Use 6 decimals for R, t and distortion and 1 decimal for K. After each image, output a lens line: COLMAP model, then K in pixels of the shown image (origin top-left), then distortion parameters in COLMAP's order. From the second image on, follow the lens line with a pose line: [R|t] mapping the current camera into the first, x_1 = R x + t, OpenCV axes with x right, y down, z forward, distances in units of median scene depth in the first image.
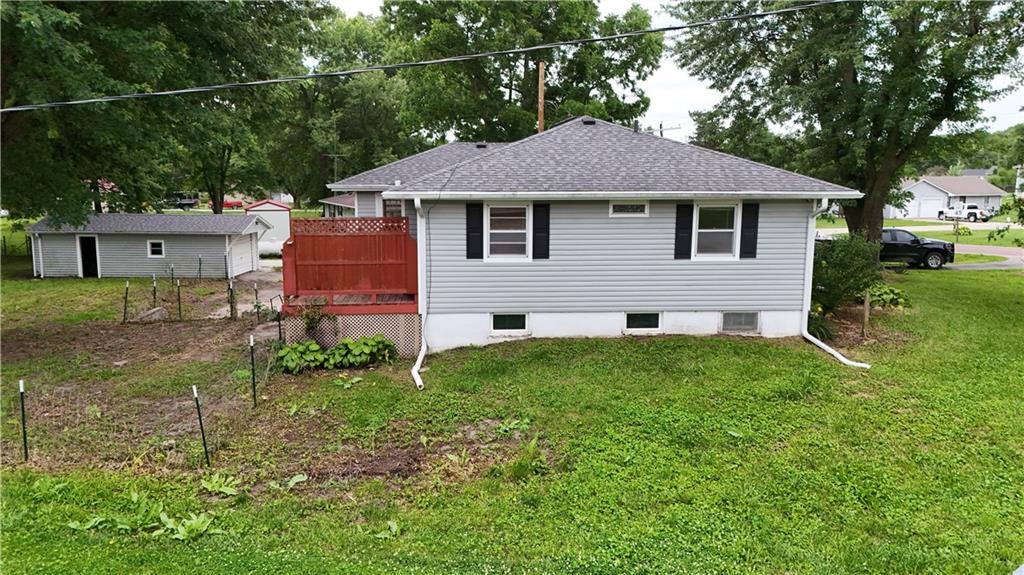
lens RADIAL K [[743.8, 0, 512.0], [0, 743.8, 287.5], [0, 0, 1]] dist [0.087466, 0.000476]
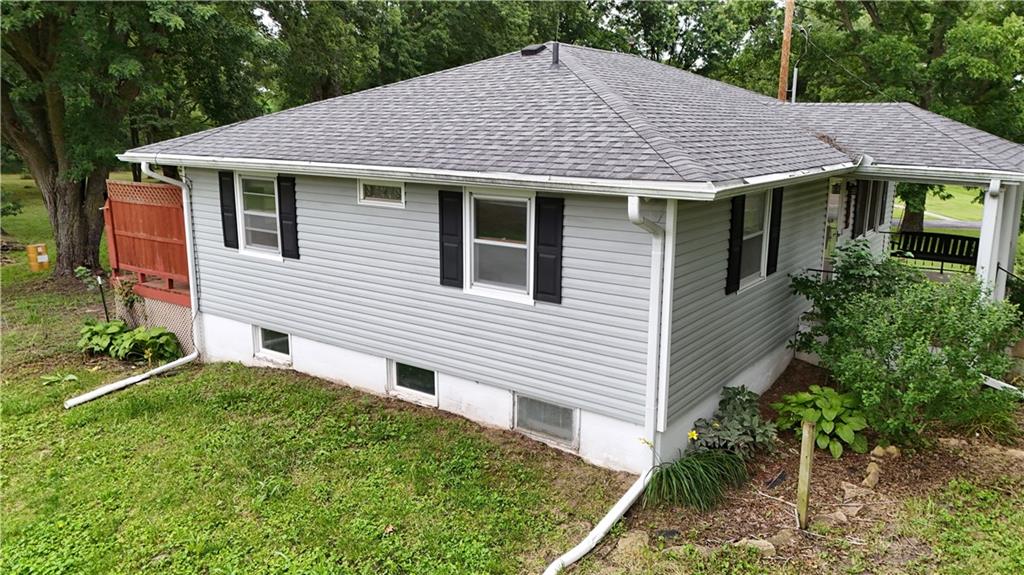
lens RADIAL K [[743.8, 0, 512.0], [0, 743.8, 287.5], [0, 0, 1]] dist [0.087466, 0.000476]
pose [[0.772718, 0.135033, -0.620220, 0.627025], [-0.139154, 0.989378, 0.042036, -0.068895], [0.619308, 0.053824, 0.783301, 0.581149]]
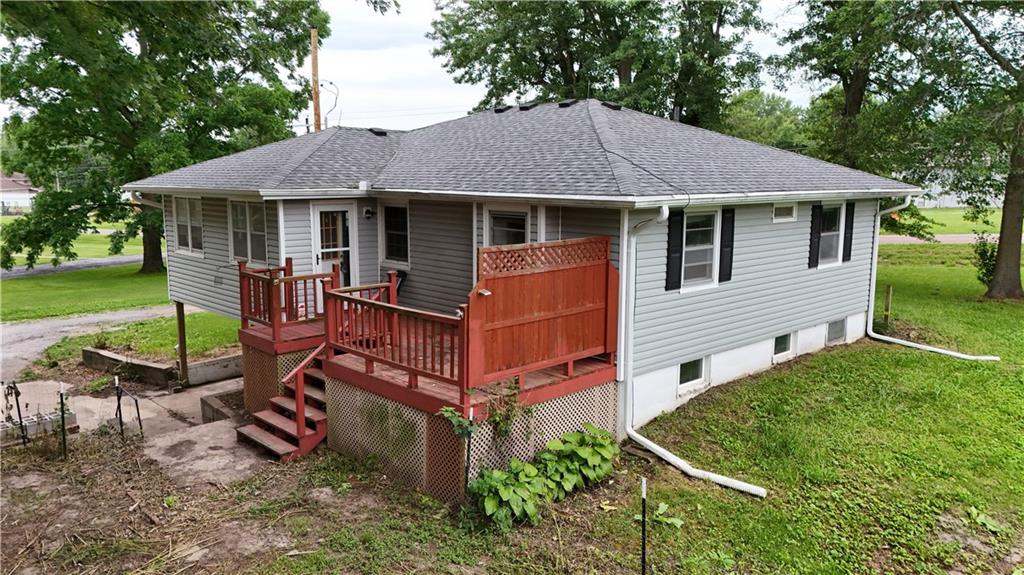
lens RADIAL K [[743.8, 0, 512.0], [0, 743.8, 287.5], [0, 0, 1]] dist [0.087466, 0.000476]
pose [[0.770908, -0.096973, 0.629521, -0.609953], [0.130931, 0.991362, -0.007625, -0.054742], [-0.623344, 0.088302, 0.776946, 0.536763]]
